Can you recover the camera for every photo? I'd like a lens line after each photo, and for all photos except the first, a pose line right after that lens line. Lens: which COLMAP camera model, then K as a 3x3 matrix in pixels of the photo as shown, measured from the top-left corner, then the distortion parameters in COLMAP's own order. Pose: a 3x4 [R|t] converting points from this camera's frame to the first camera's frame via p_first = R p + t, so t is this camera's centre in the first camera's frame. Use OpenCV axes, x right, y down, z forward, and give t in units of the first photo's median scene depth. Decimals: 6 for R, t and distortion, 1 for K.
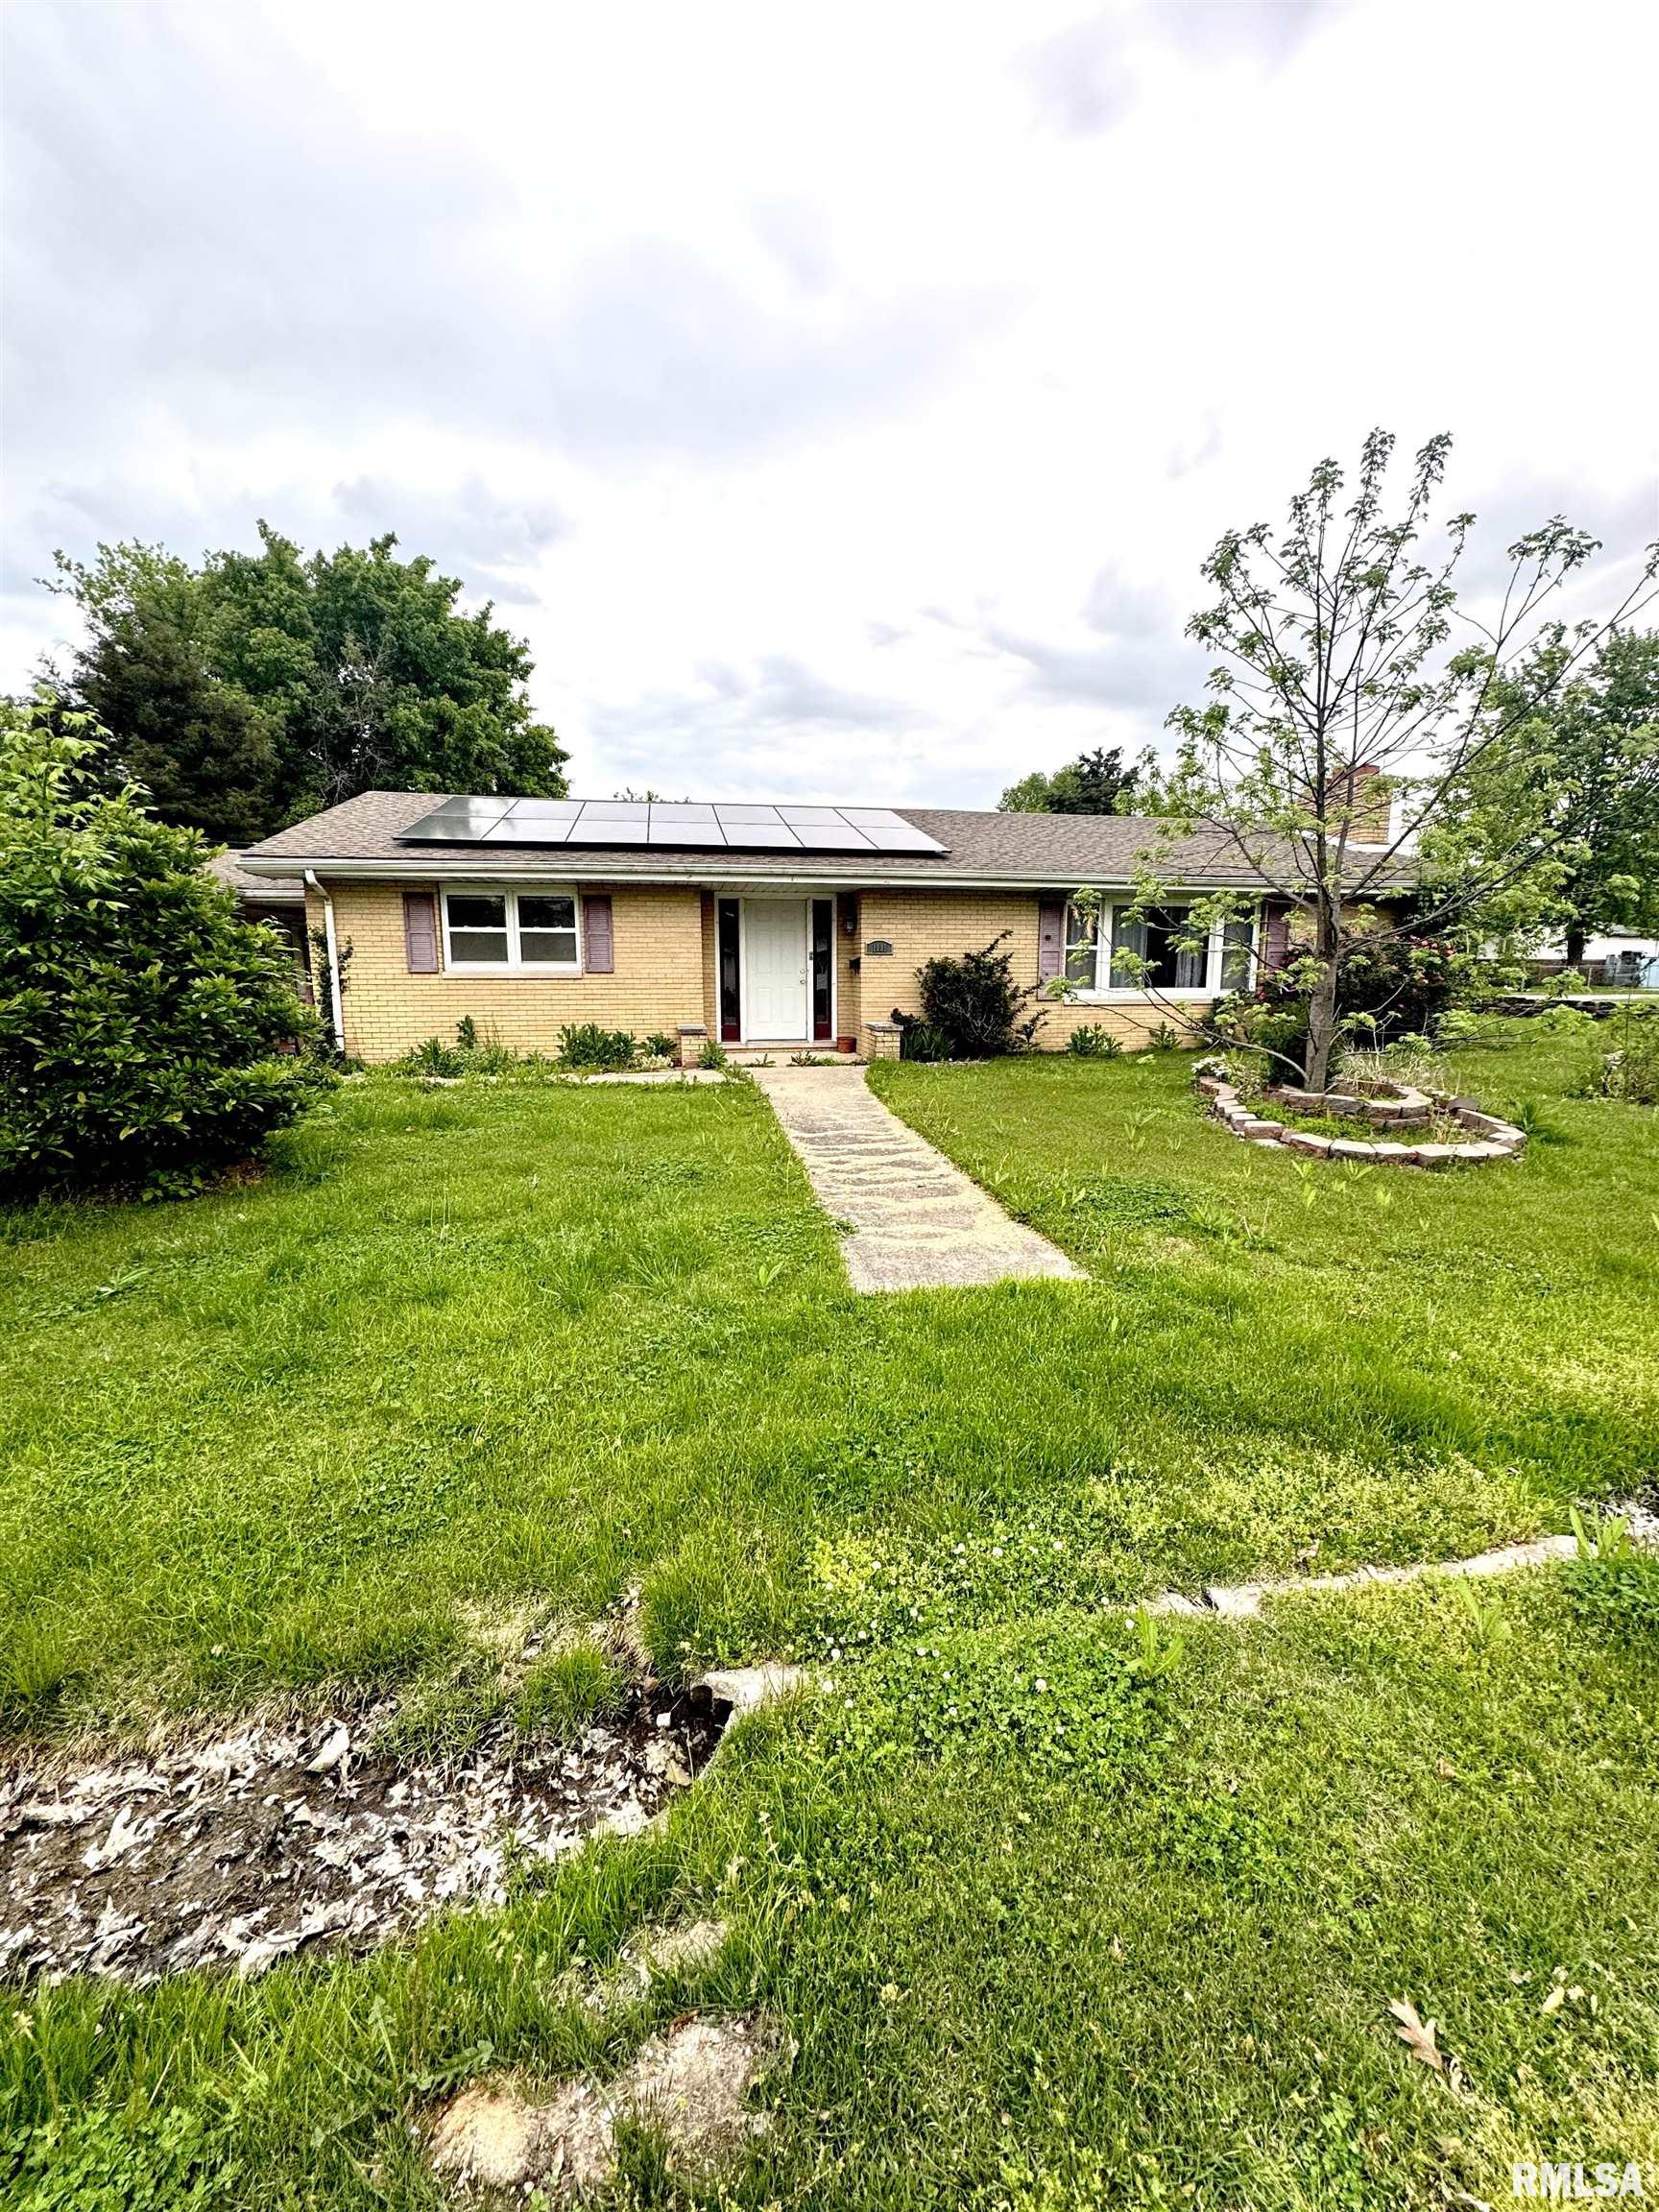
lens RADIAL K [[880.5, 0, 829.5], [0, 880.5, 1106.0], [0, 0, 1]] dist [0.000059, -0.000149]
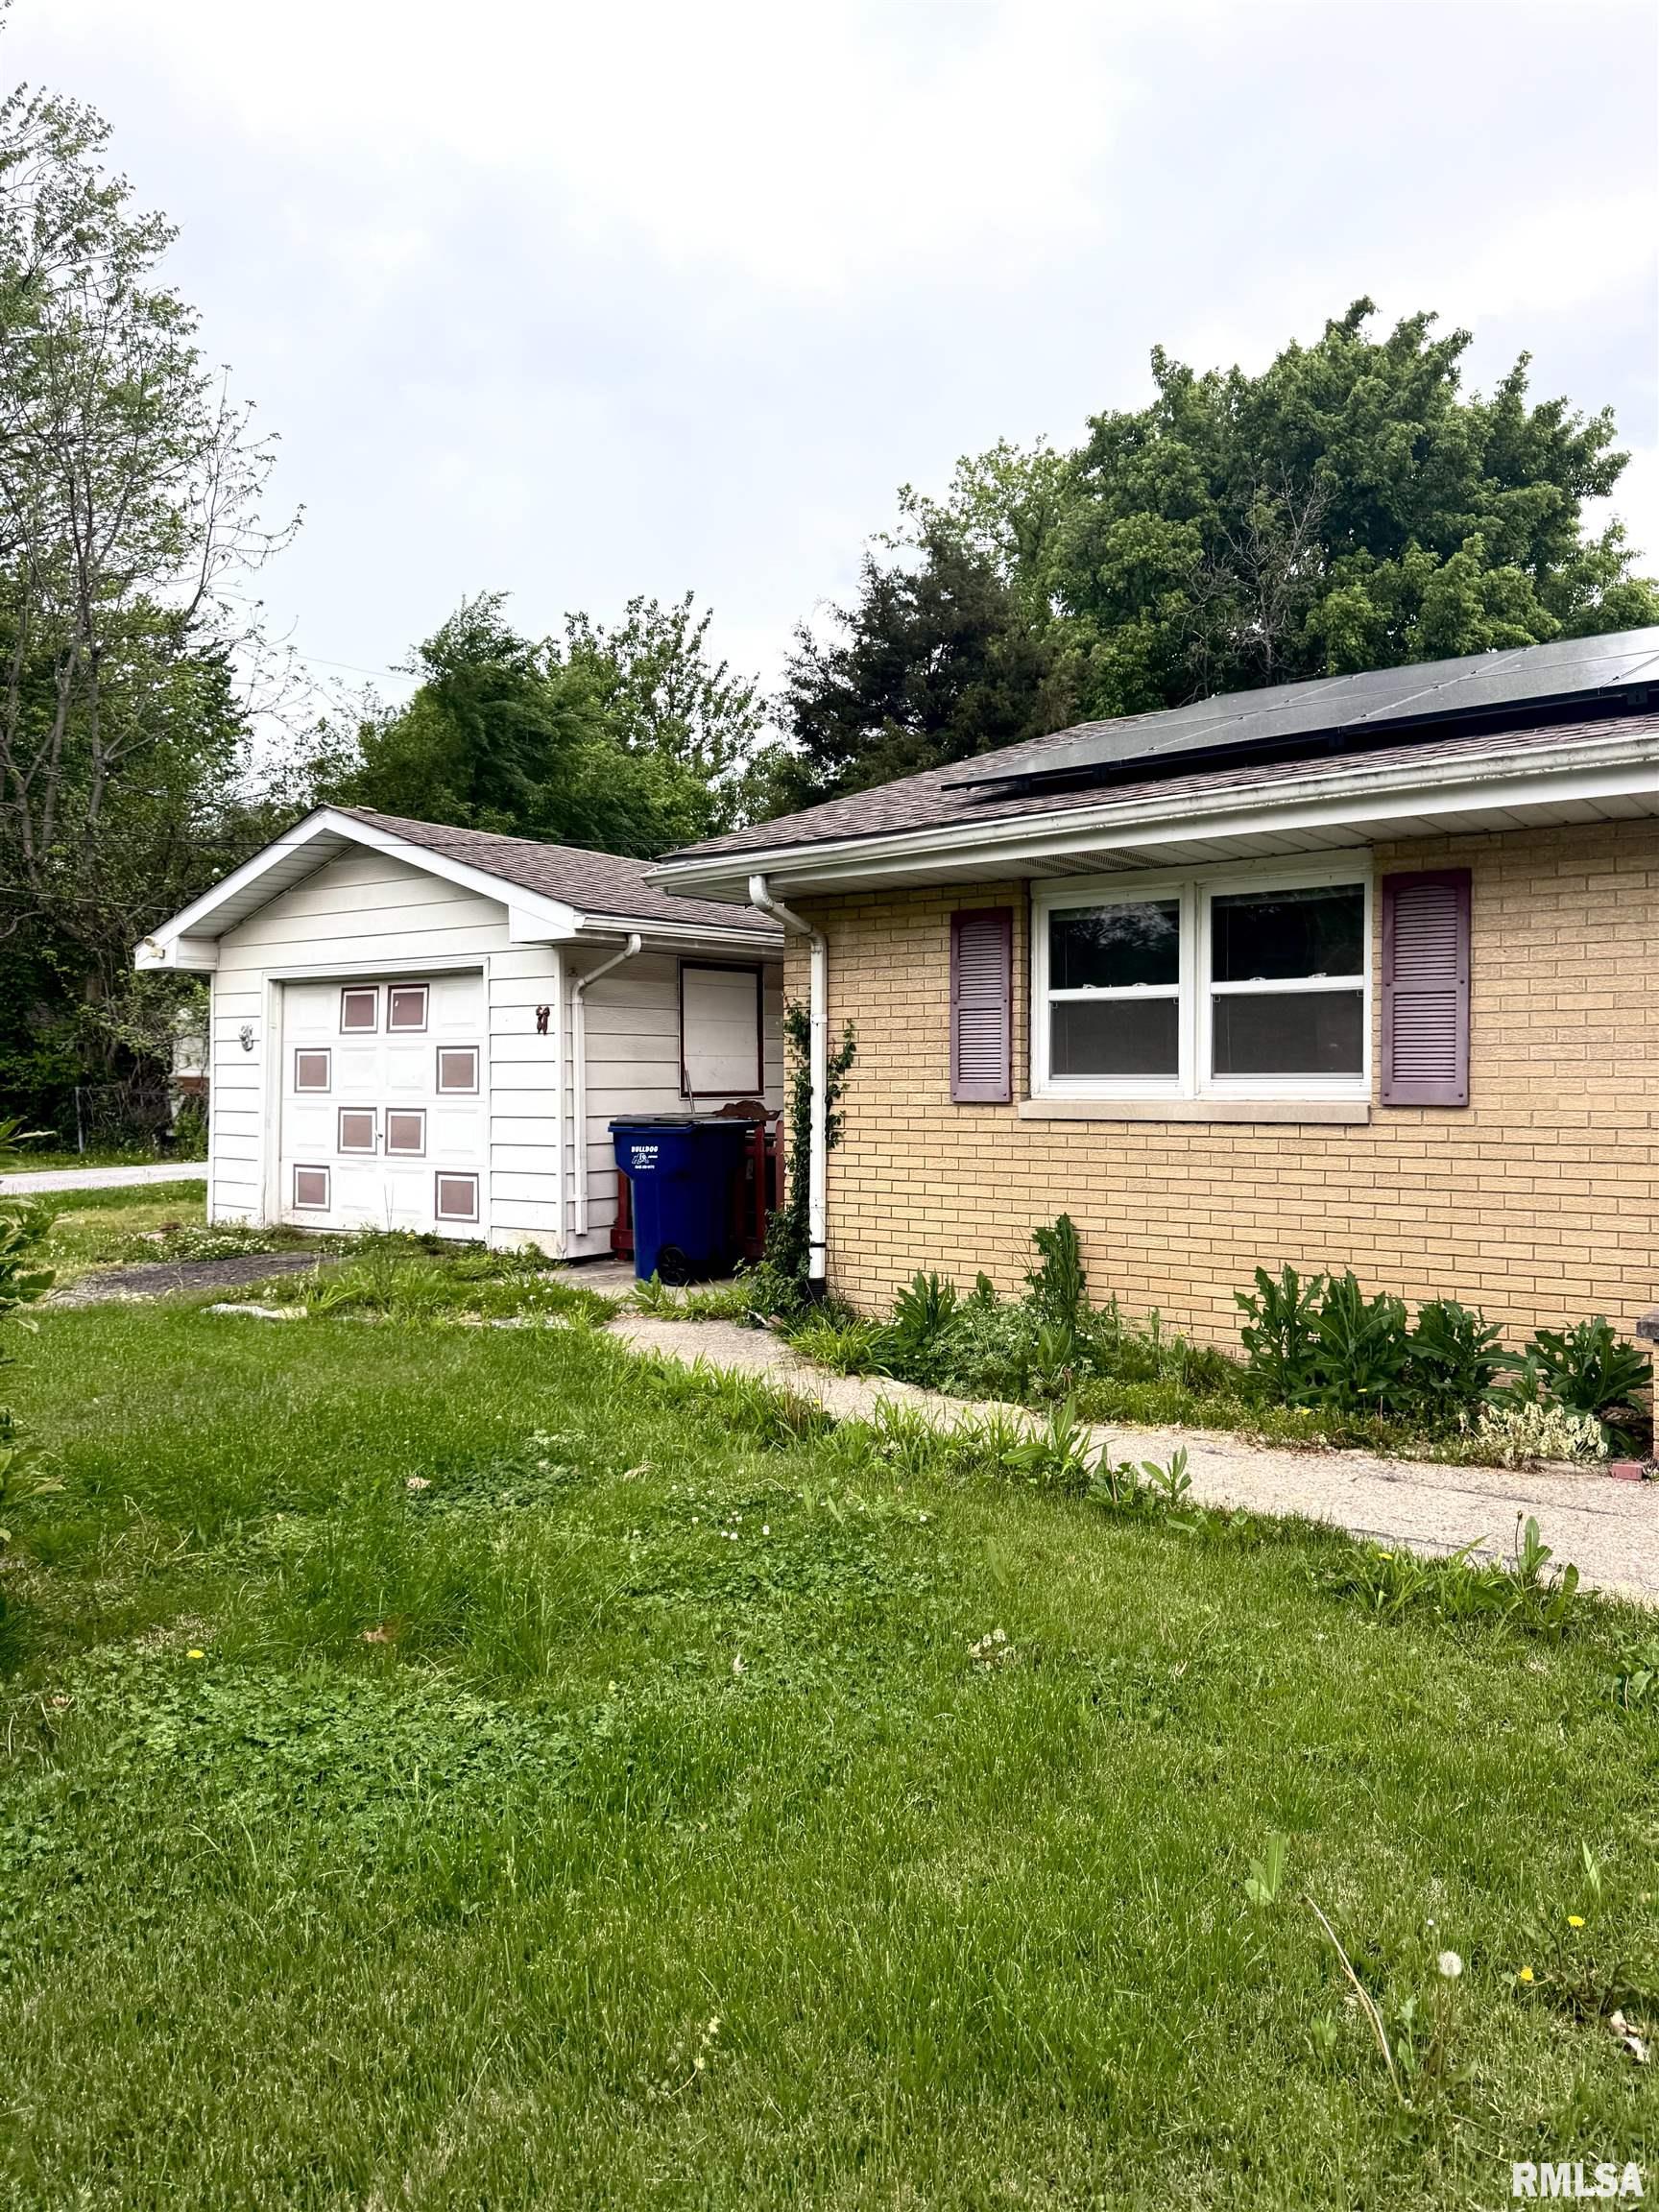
lens RADIAL K [[1612.1, 0, 829.5], [0, 1612.1, 1106.0], [0, 0, 1]] dist [0.100802, 0.000325]
pose [[0.718247, 0.011163, -0.695698, 0.000893], [-0.100179, 0.991113, -0.087522, -0.019007], [0.688538, 0.132557, 0.712982, 0.102939]]
